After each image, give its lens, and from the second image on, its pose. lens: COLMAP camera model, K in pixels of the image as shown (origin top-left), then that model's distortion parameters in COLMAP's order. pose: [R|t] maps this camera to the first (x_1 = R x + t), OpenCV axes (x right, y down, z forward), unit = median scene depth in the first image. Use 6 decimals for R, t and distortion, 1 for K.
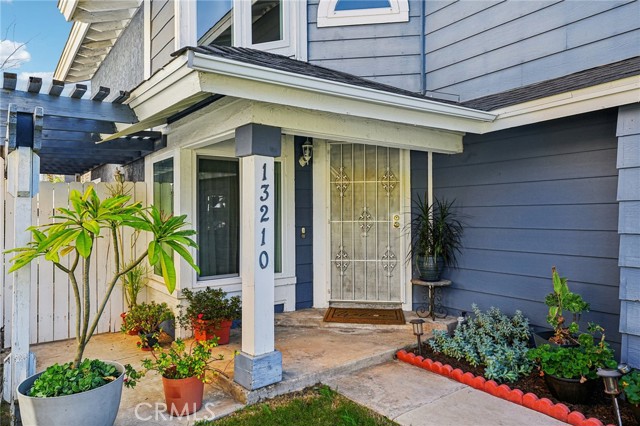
lens RADIAL K [[444.9, 0, 318.9], [0, 444.9, 211.1], [0, 0, 1]] dist [0.012406, 0.003205]
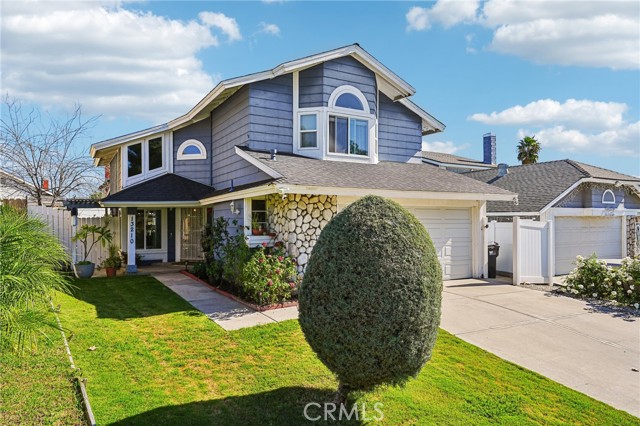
lens RADIAL K [[444.9, 0, 320.3], [0, 444.9, 213.0], [0, 0, 1]] dist [0.012406, 0.003205]
pose [[0.994302, 0.002274, -0.106574, 1.211492], [-0.002512, 0.999995, -0.002100, -0.083129], [0.106568, 0.002355, 0.994303, -1.704025]]
